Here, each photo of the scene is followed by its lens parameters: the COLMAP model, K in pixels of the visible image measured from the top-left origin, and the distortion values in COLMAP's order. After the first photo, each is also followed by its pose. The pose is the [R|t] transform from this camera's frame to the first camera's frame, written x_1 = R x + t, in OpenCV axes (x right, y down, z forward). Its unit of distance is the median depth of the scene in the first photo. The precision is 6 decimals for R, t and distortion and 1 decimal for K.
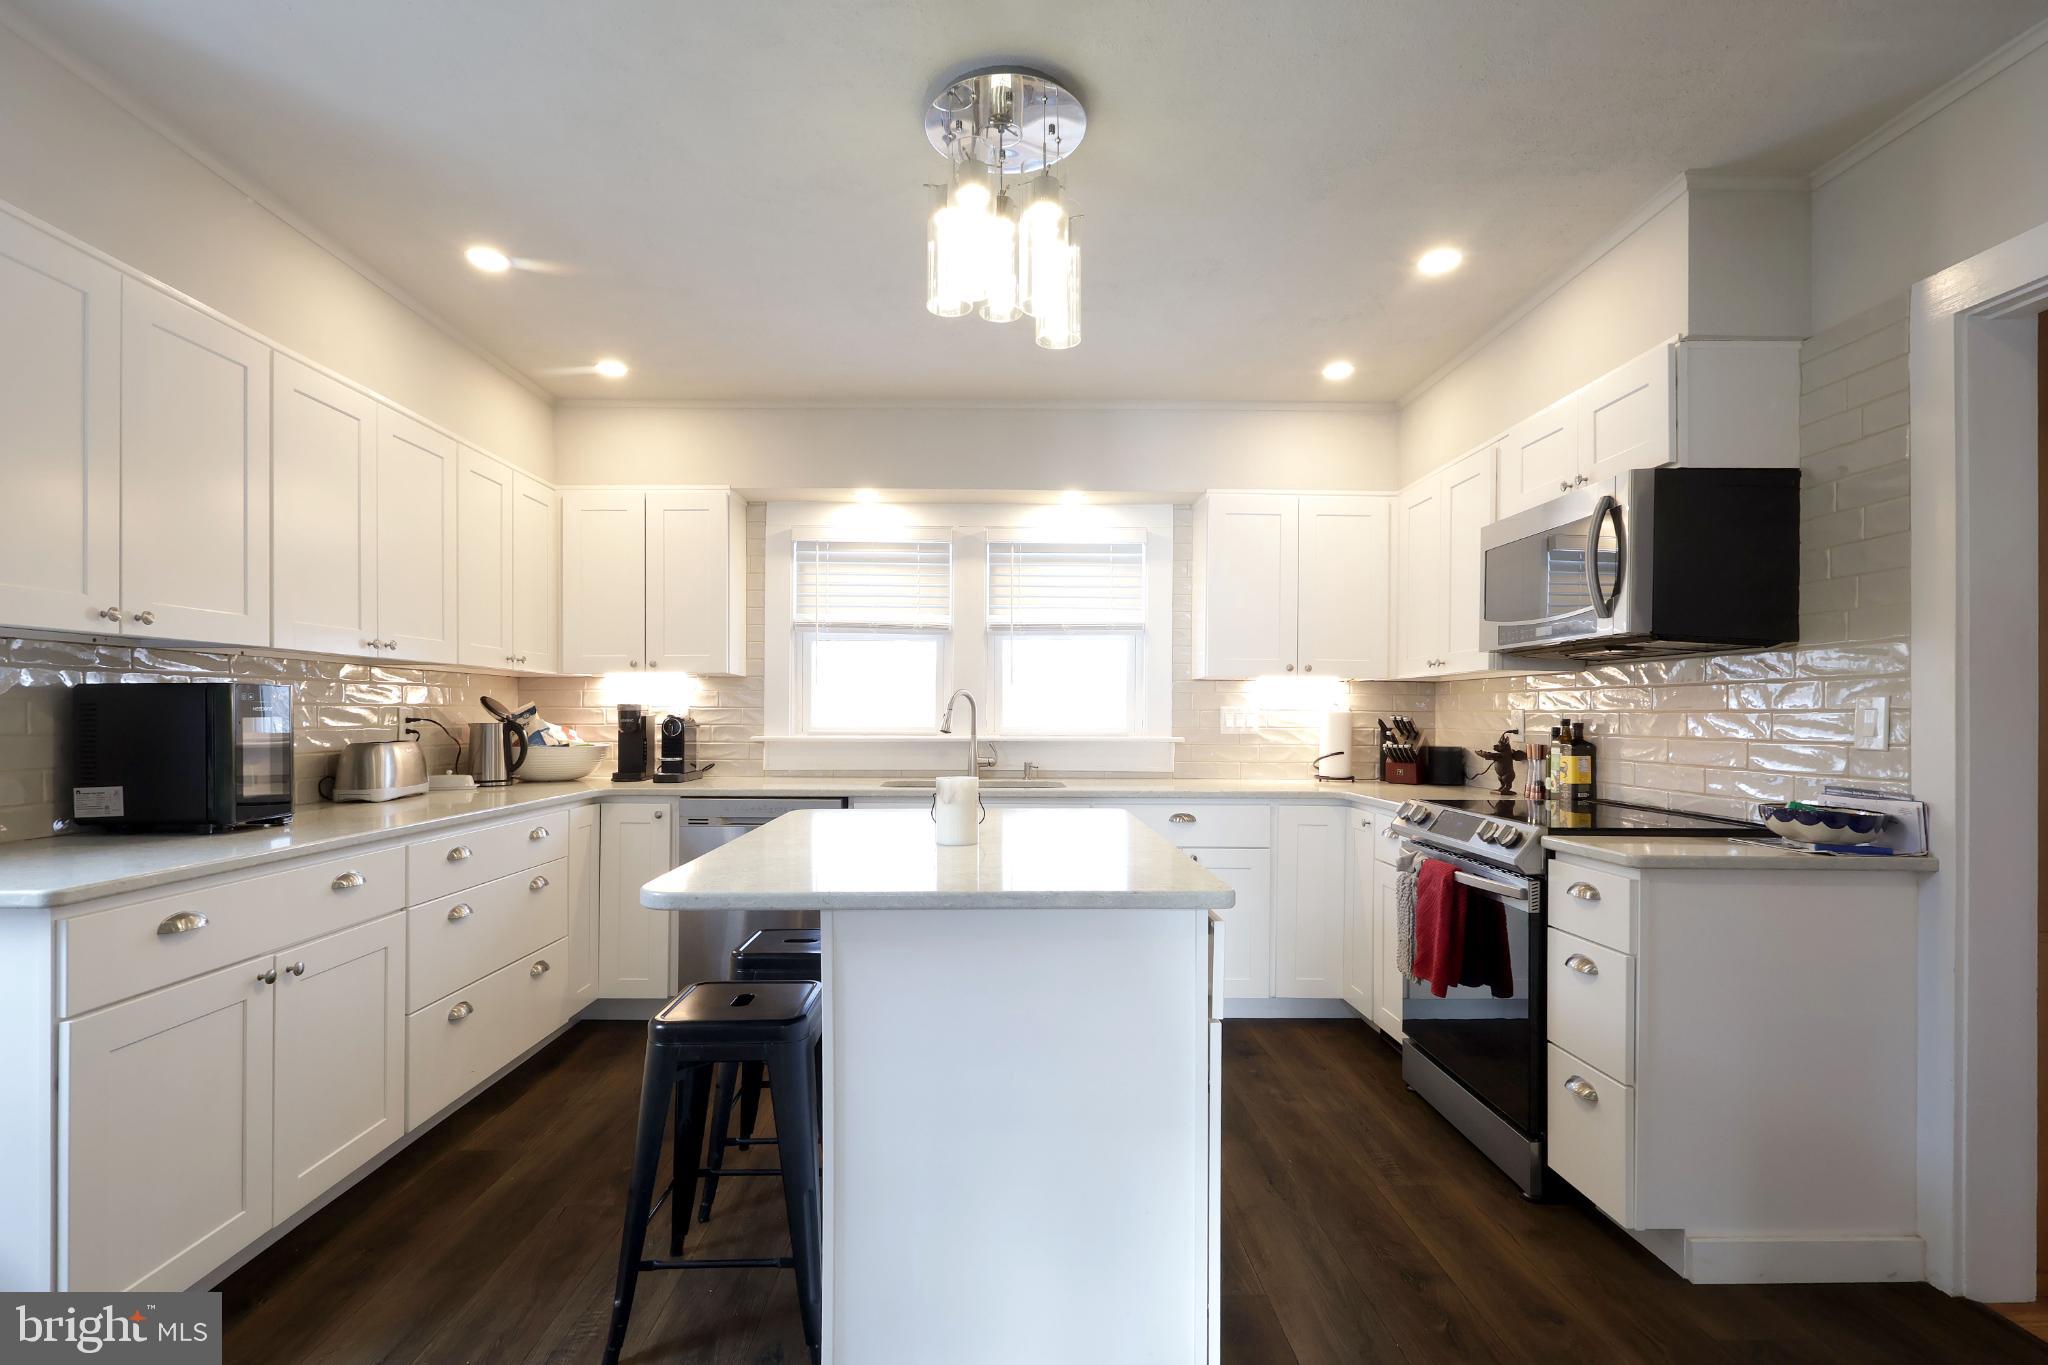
lens RADIAL K [[967.5, 0, 1010.6], [0, 967.5, 704.6], [0, 0, 1]] dist [-0.004483, 0.003692]
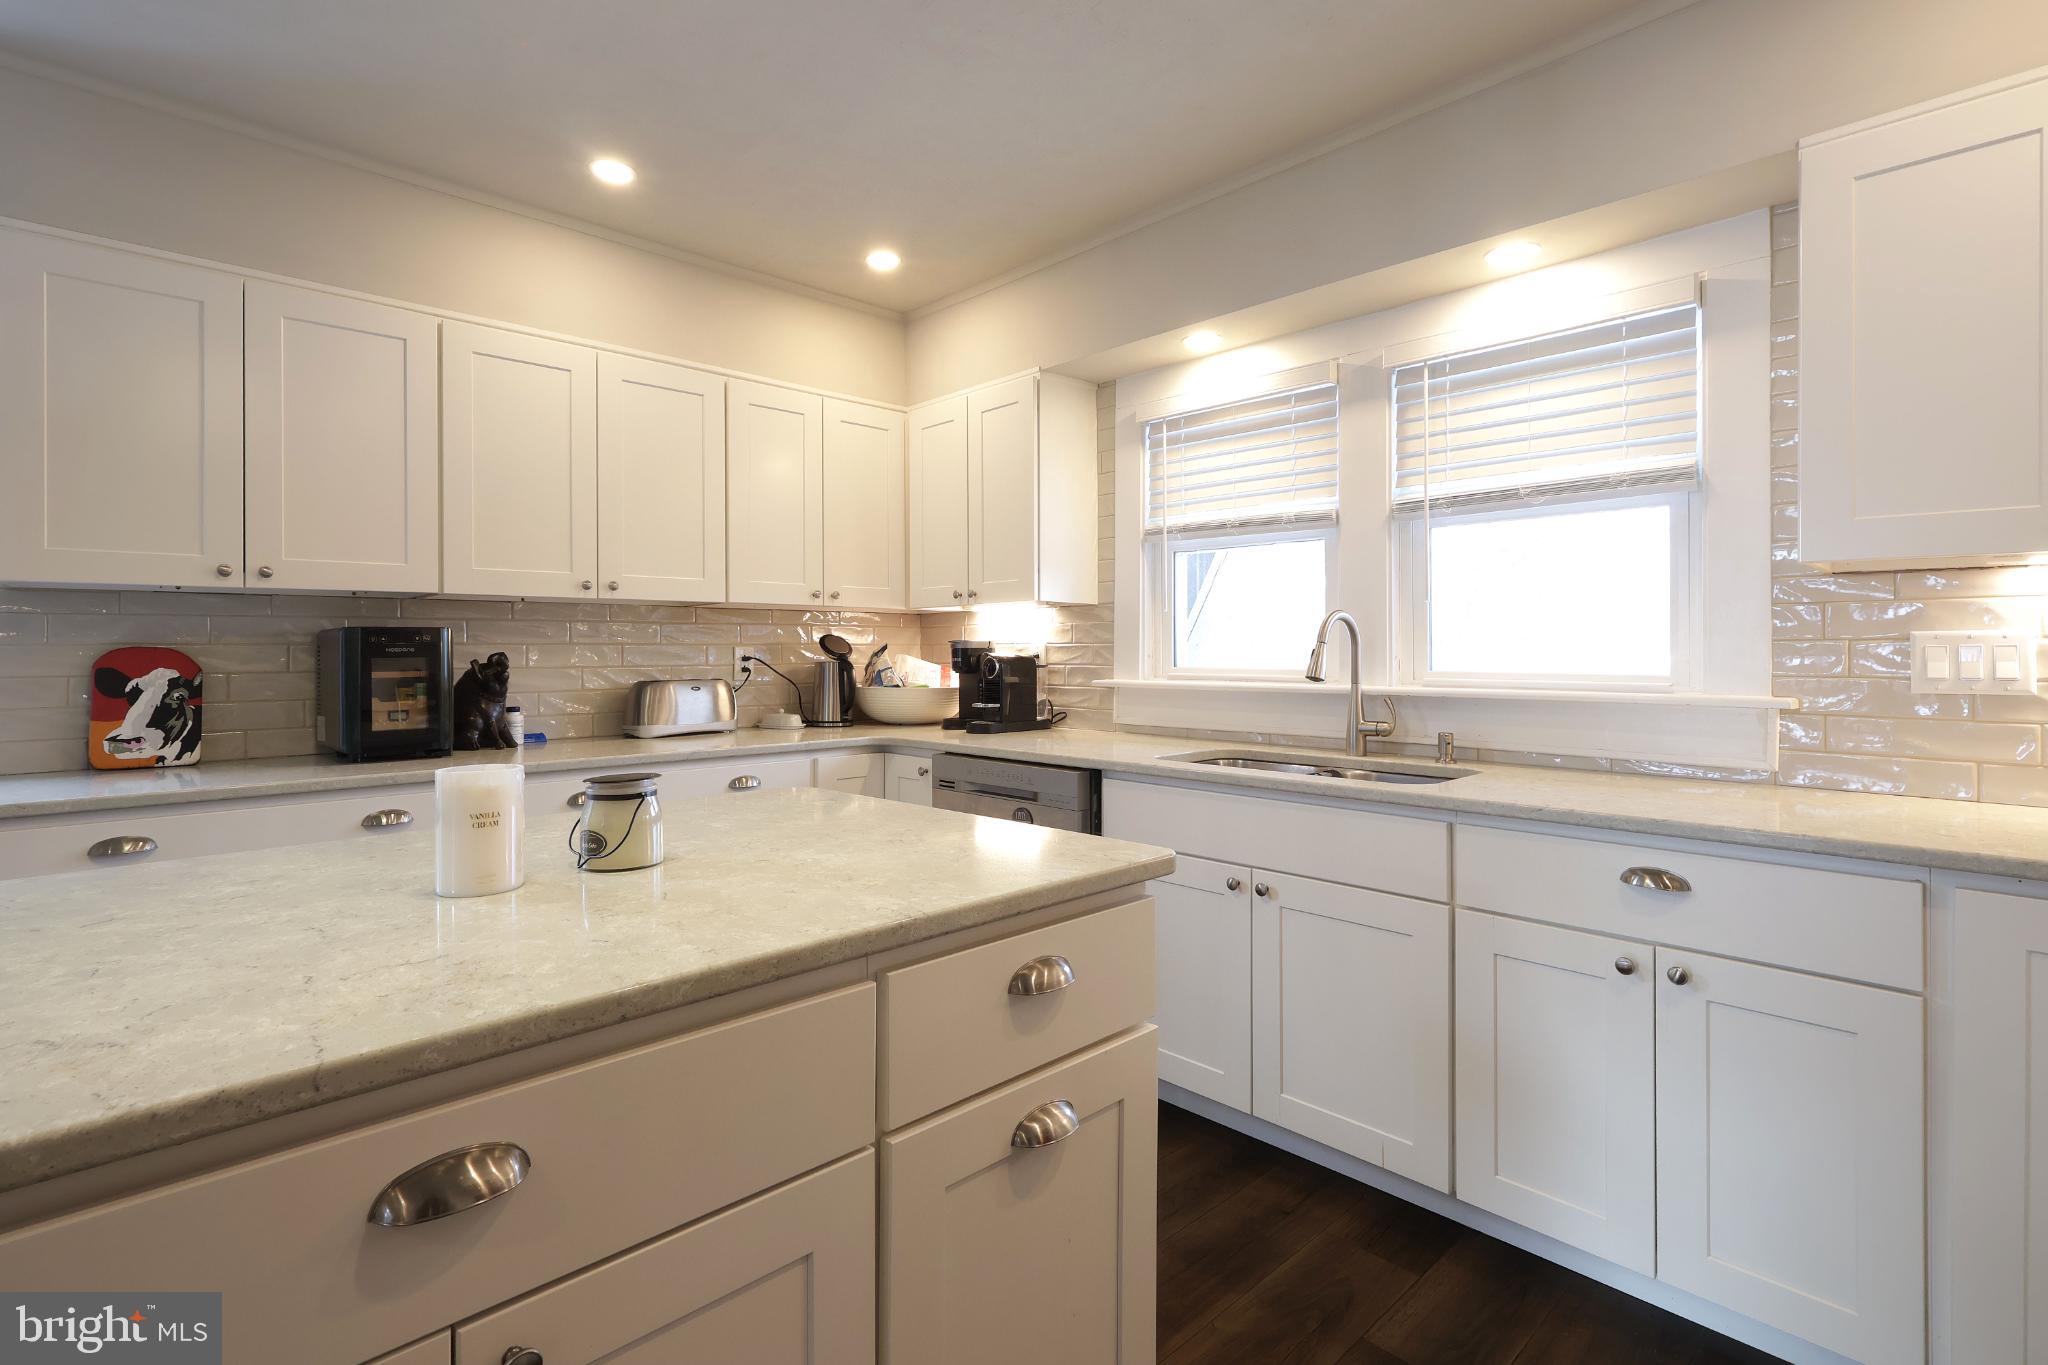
lens RADIAL K [[967.5, 0, 1021.7], [0, 967.5, 639.6], [0, 0, 1]] dist [-0.004483, 0.003692]
pose [[0.683722, -0.012600, -0.729633, 0.299868], [0.011731, 0.999912, -0.006275, 0.004802], [0.729648, -0.004269, 0.683810, 0.468657]]
